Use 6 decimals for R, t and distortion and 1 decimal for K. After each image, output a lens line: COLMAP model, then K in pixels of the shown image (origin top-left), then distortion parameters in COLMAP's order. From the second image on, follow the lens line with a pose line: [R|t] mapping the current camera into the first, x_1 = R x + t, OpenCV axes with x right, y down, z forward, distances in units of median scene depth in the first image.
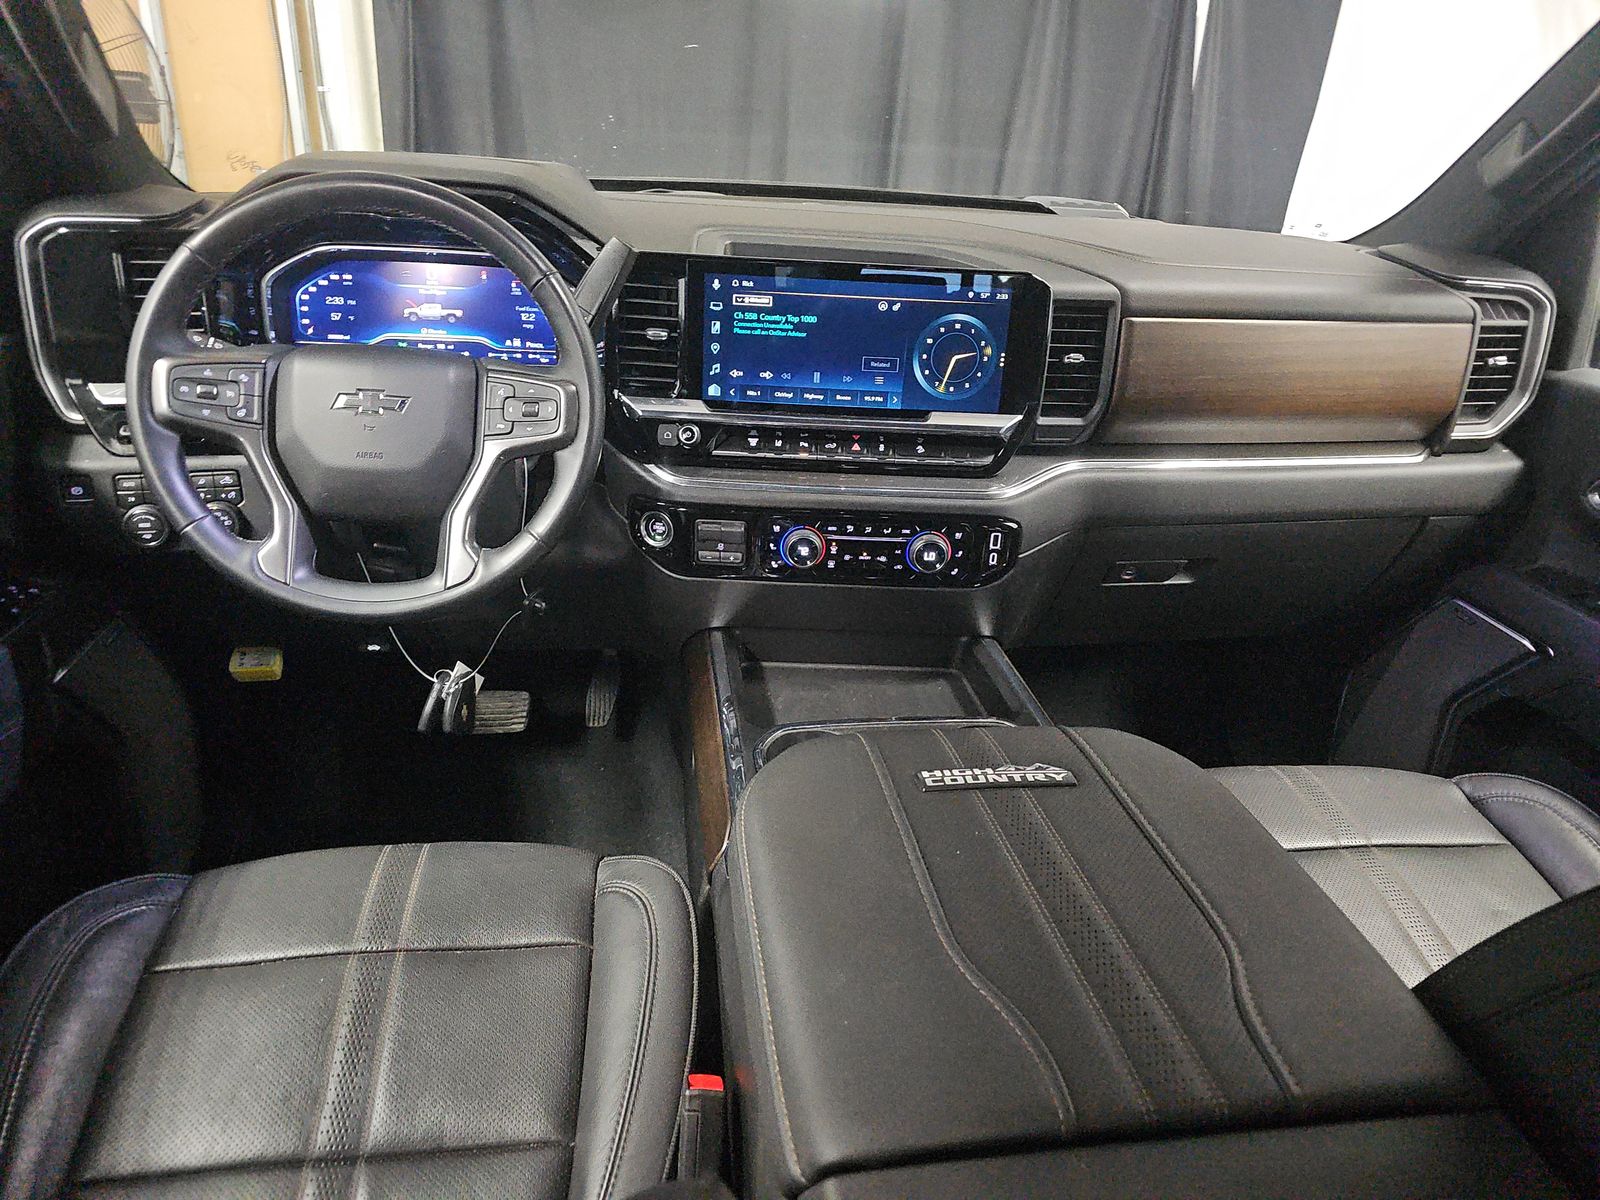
lens RADIAL K [[1099.5, 0, 800.0], [0, 1099.5, 600.0], [0, 0, 1]] dist [0.003503, -0.005662]
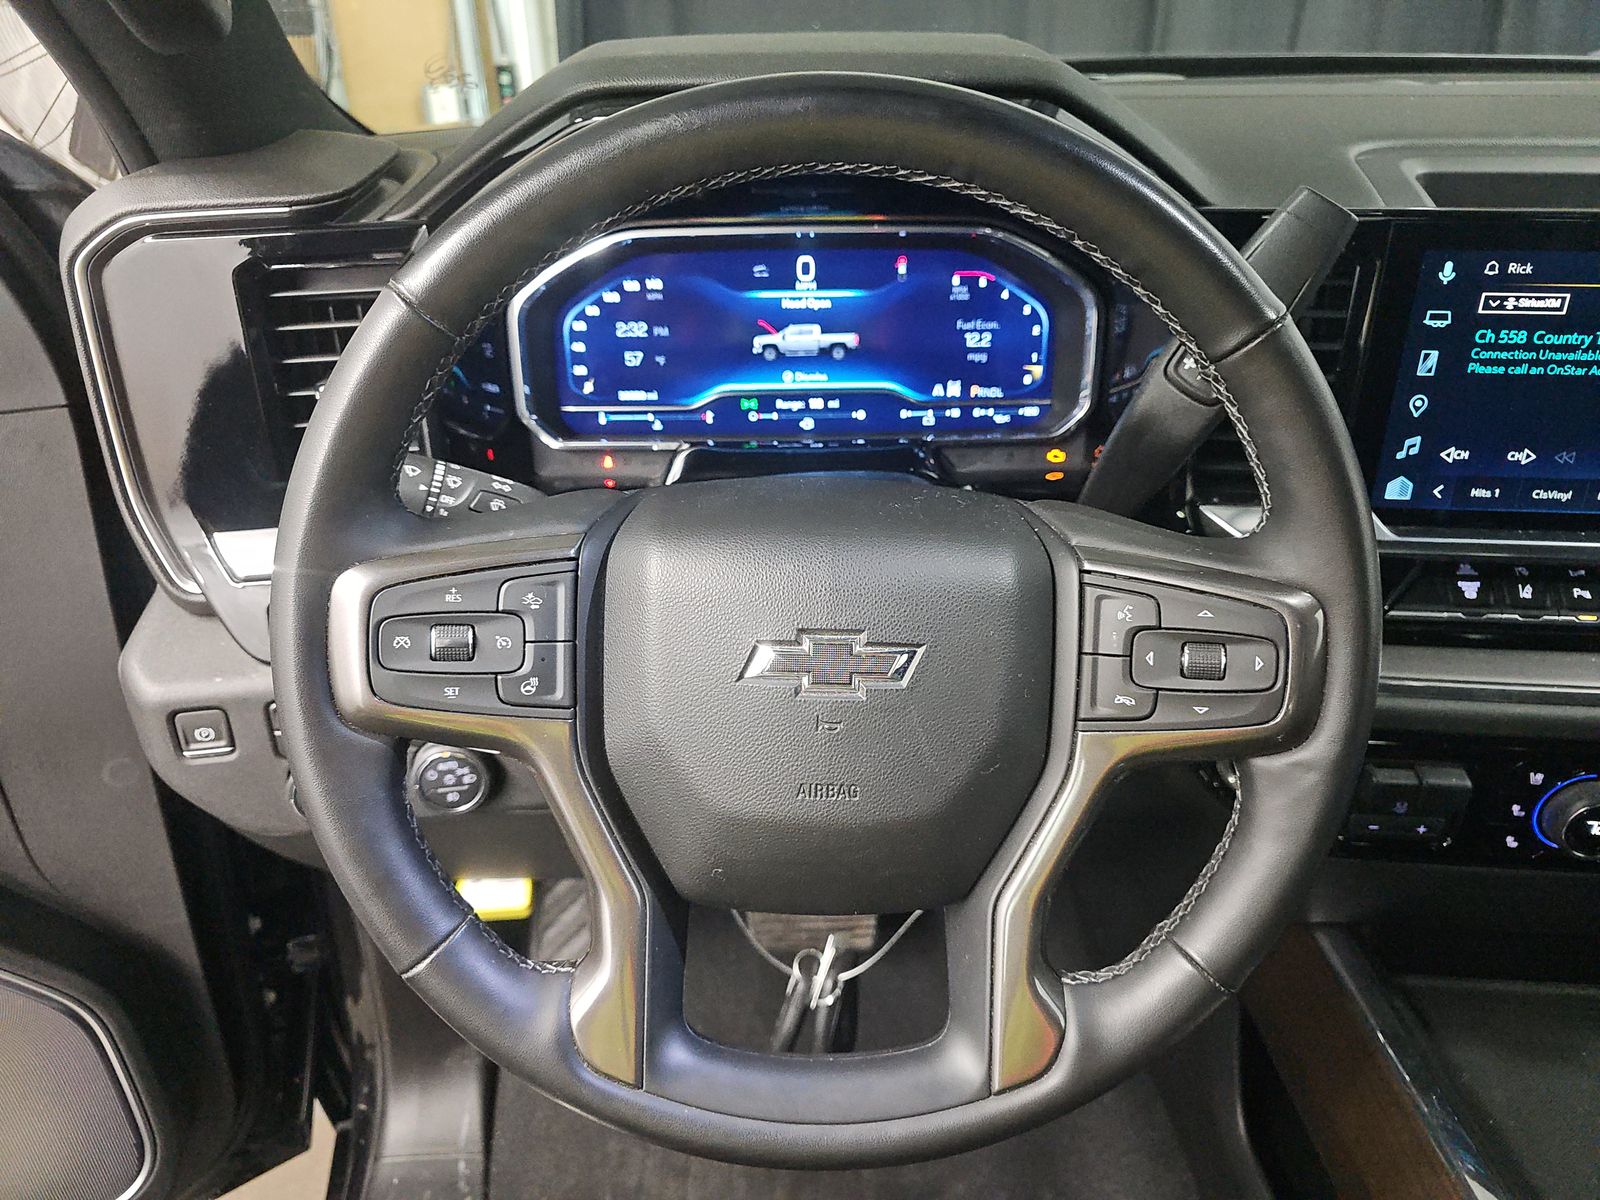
lens RADIAL K [[1220.6, 0, 800.8], [0, 1220.6, 628.8], [0, 0, 1]] dist [0.049985, -0.091717]
pose [[0.986550, -0.001339, -0.163454, -0.245371], [0.012597, 0.997616, 0.067857, -0.167051], [0.162973, -0.069004, 0.984215, 0.416026]]
